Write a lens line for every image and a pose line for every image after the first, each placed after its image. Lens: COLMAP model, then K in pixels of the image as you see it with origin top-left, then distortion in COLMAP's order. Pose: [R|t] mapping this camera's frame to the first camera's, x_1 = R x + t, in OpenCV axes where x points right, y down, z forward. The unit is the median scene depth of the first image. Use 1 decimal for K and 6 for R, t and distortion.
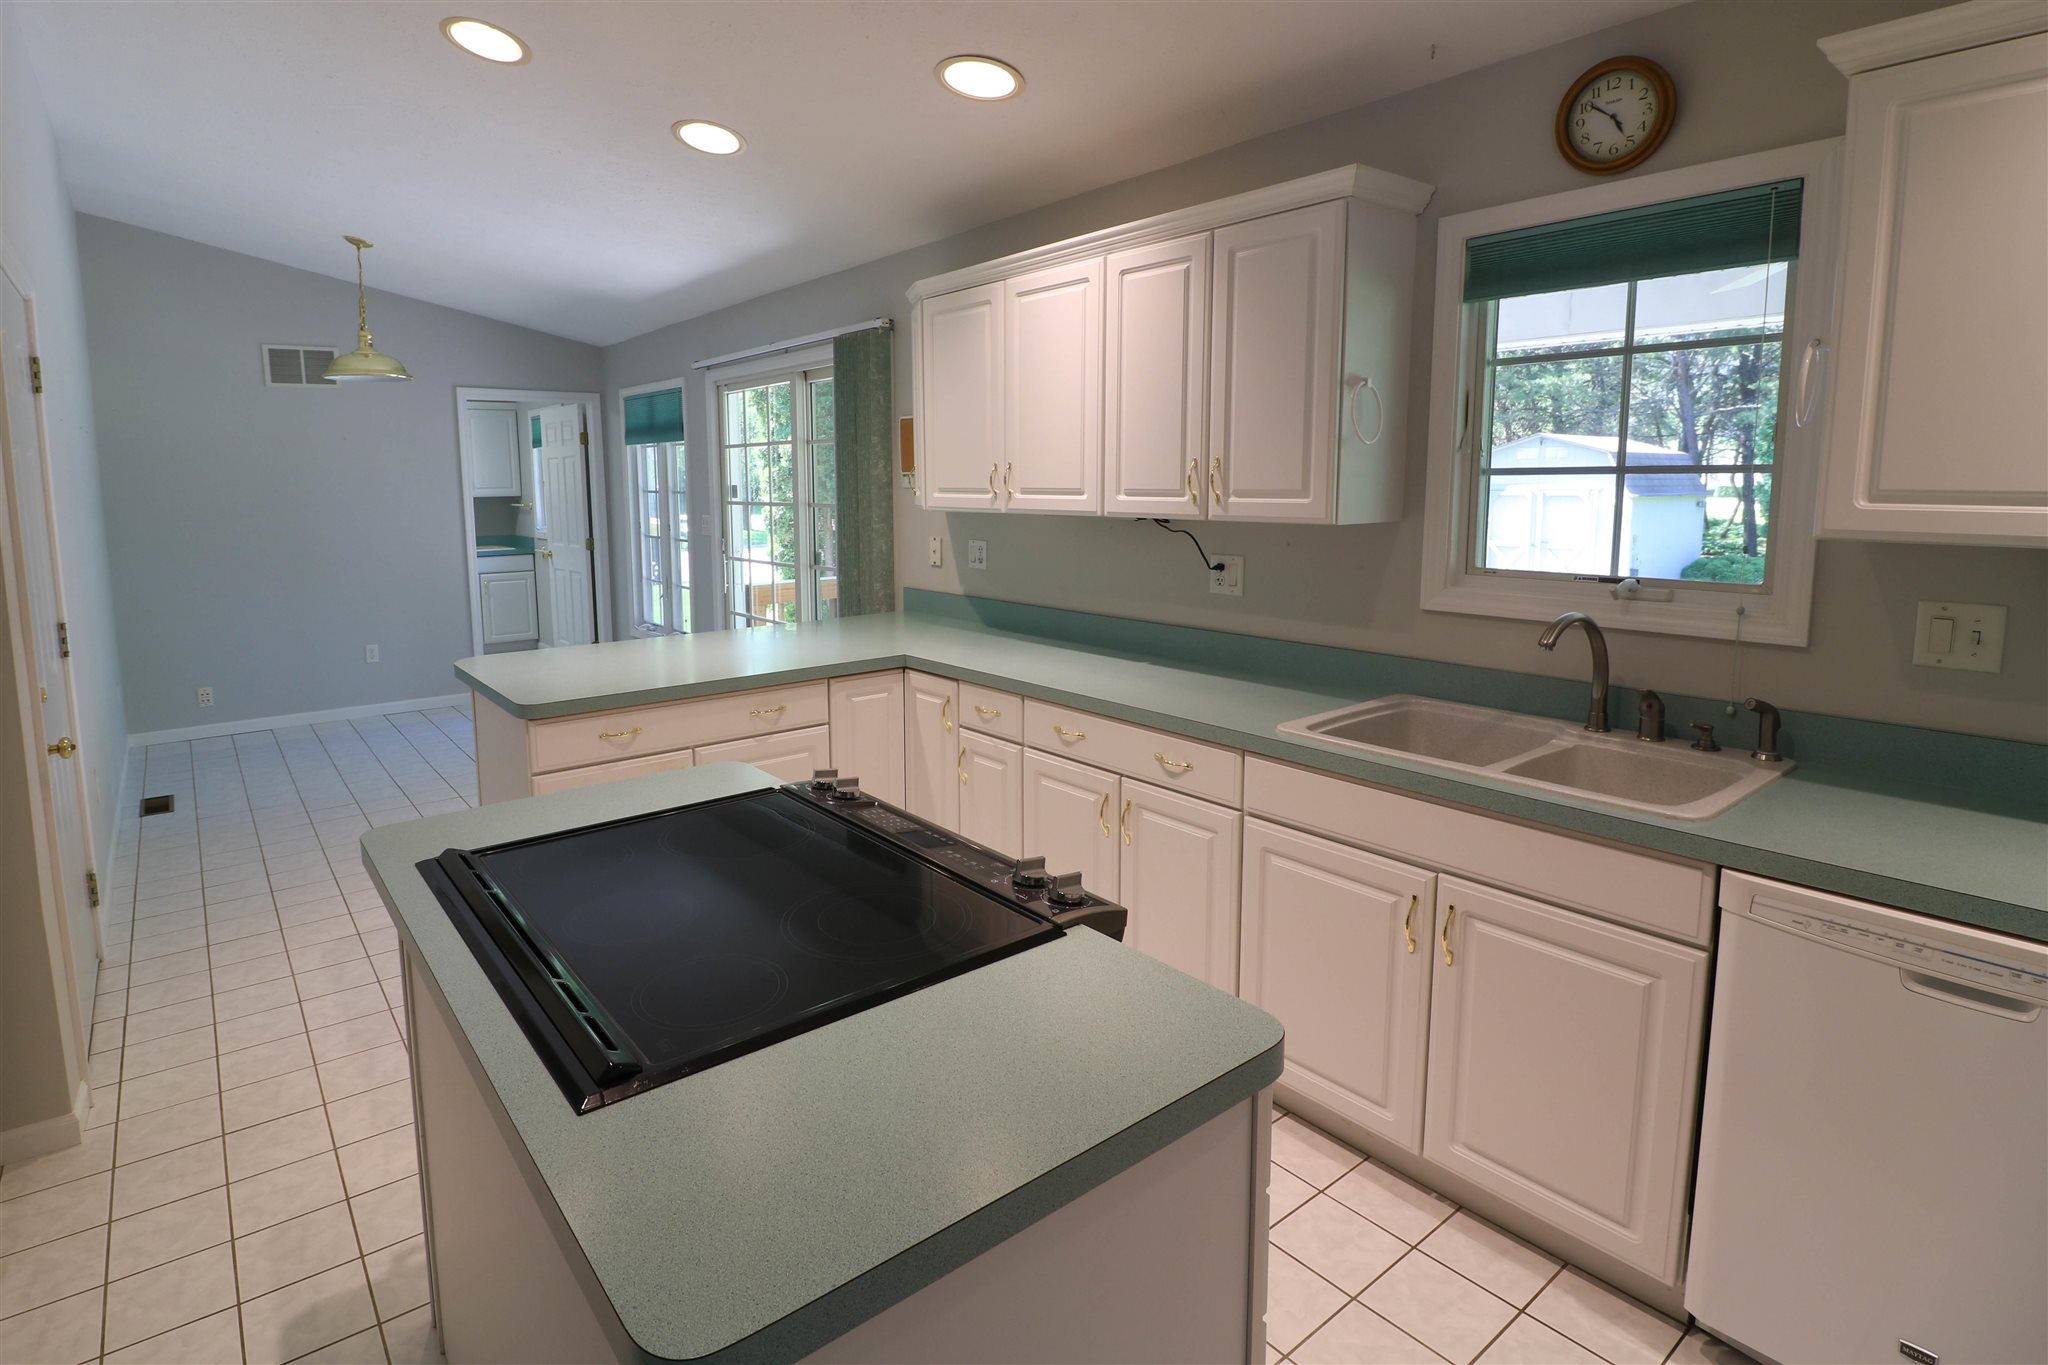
lens RADIAL K [[1029.4, 0, 957.9], [0, 1029.4, 615.2], [0, 0, 1]] dist [-0.013115, -0.008364]
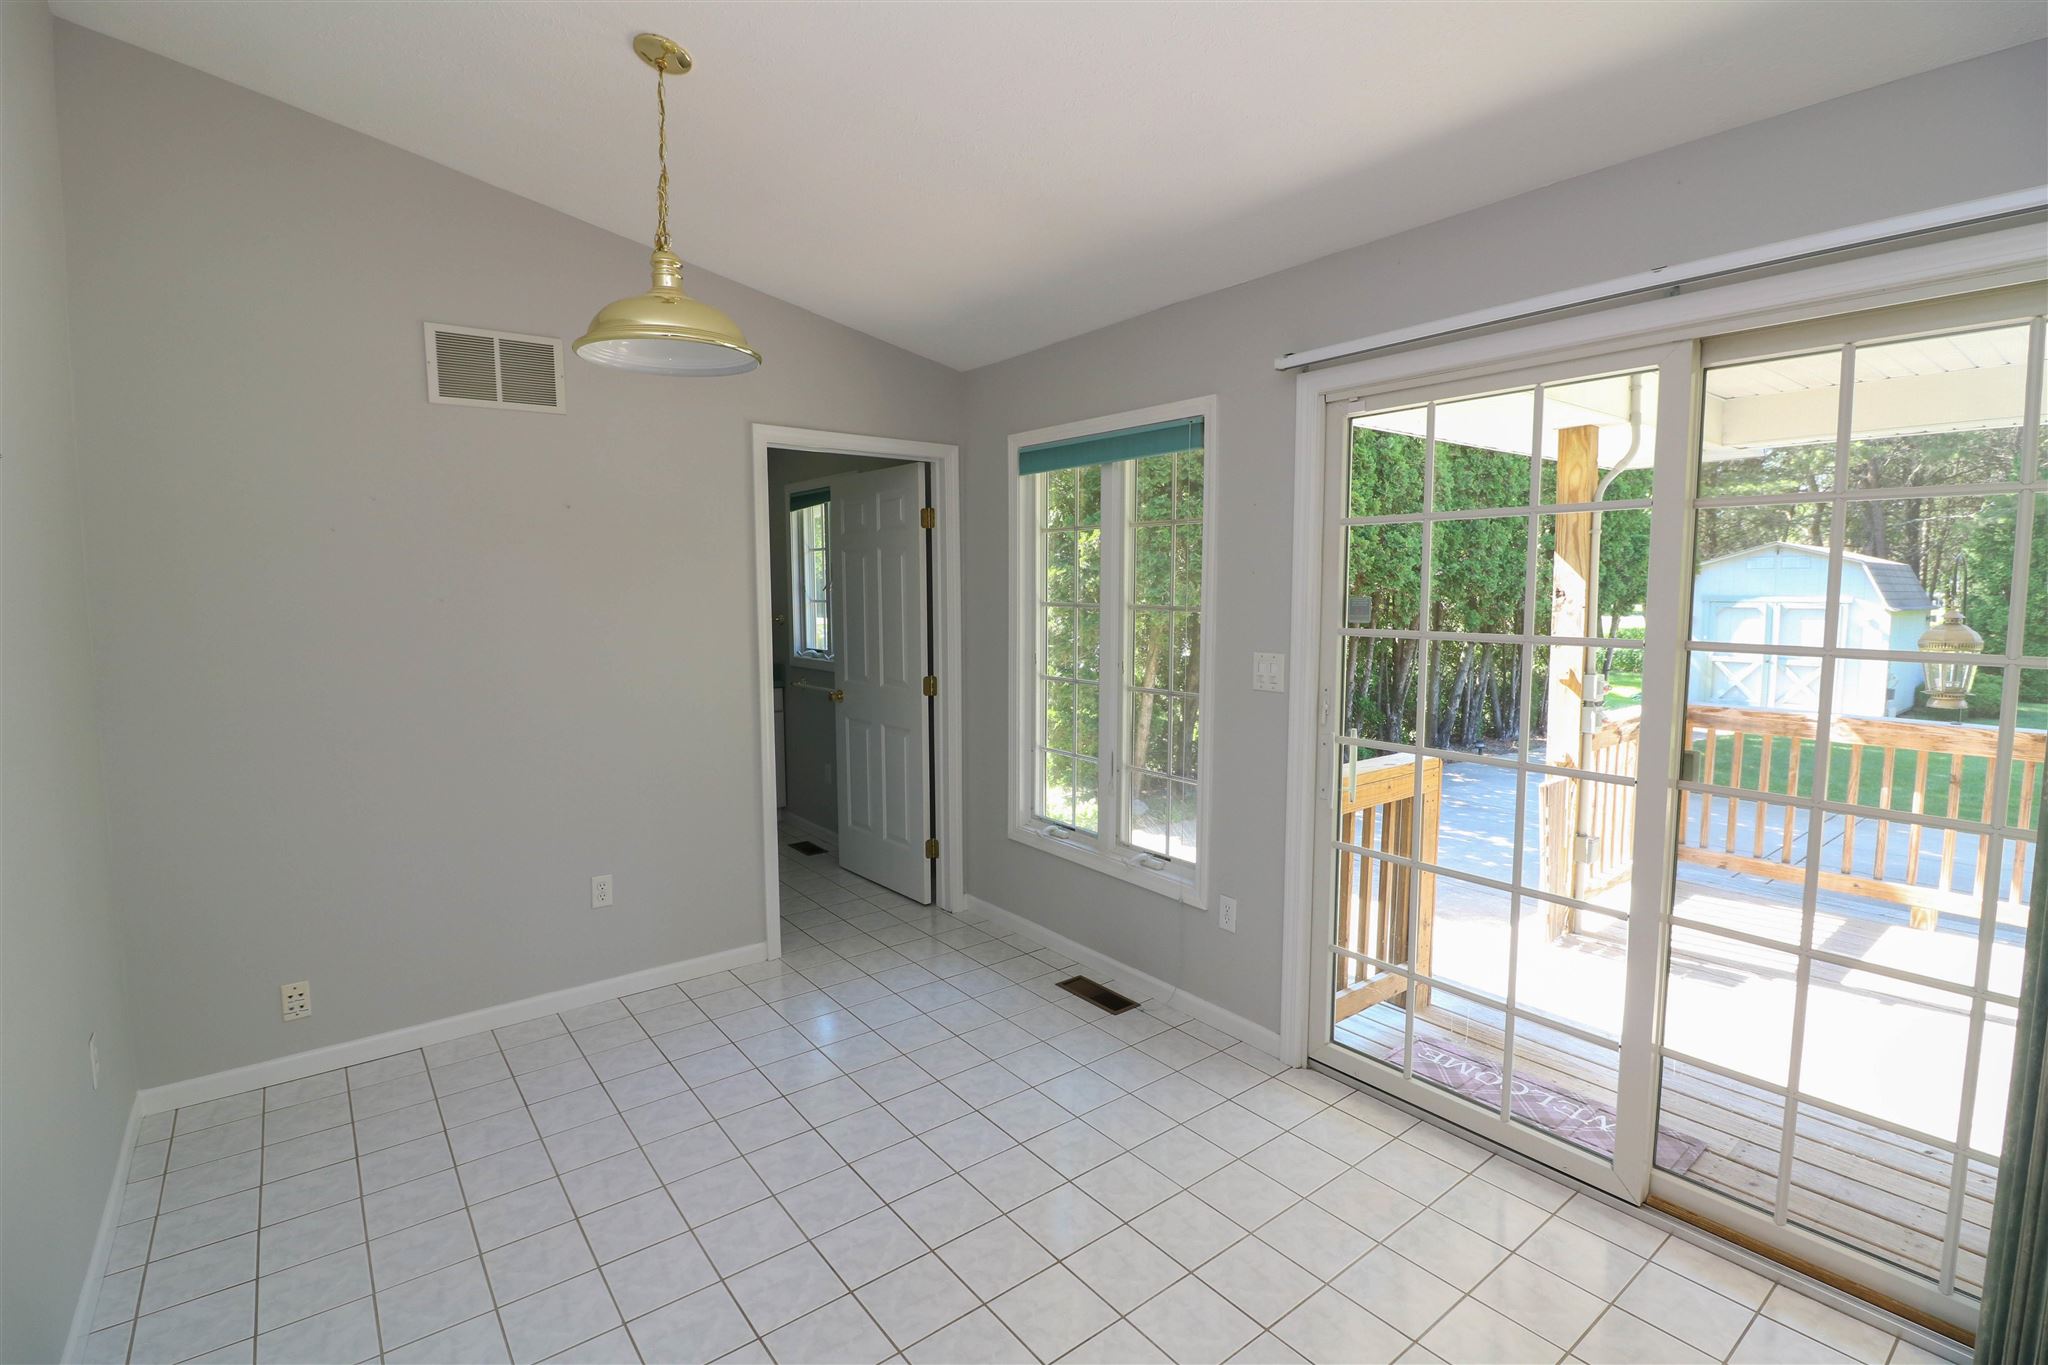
lens RADIAL K [[939.0, 0, 1010.6], [0, 939.0, 674.9], [0, 0, 1]] dist [-0.014918, -0.005122]
pose [[0.999962, 0.006879, -0.005442, -0.743133], [-0.007070, 0.999331, -0.035869, -0.136627], [0.005192, 0.035906, 0.999342, 1.044487]]
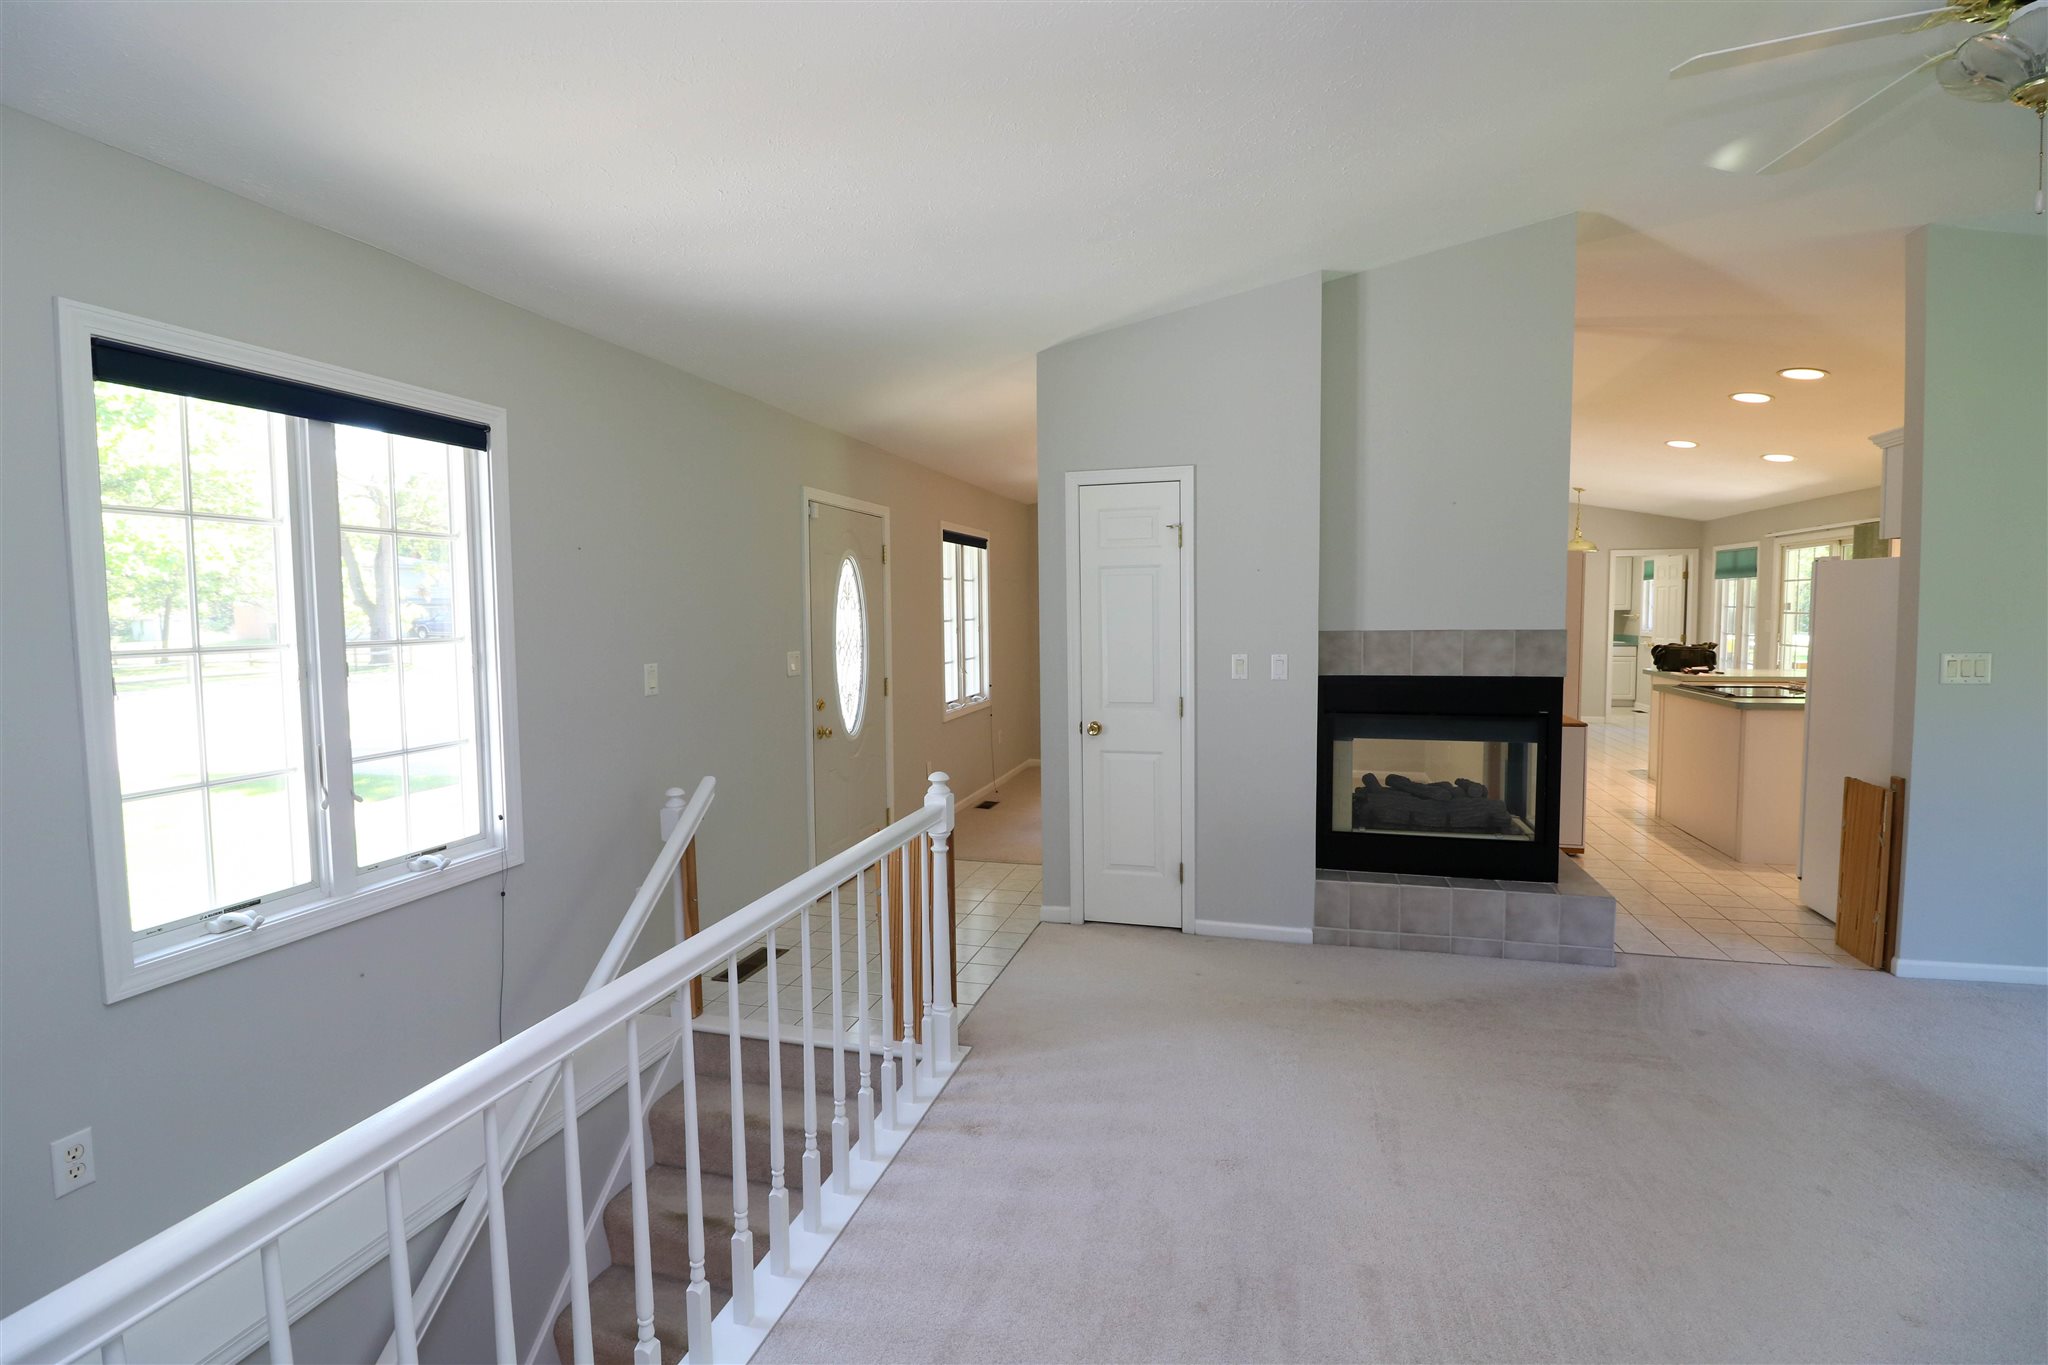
lens RADIAL K [[939.0, 0, 1016.6], [0, 939.0, 669.3], [0, 0, 1]] dist [-0.014918, -0.005122]
pose [[0.595877, 0.056727, -0.801069, 0.511817], [-0.103289, 0.994631, -0.006399, 0.250479], [0.796405, 0.086555, 0.598537, -1.859985]]
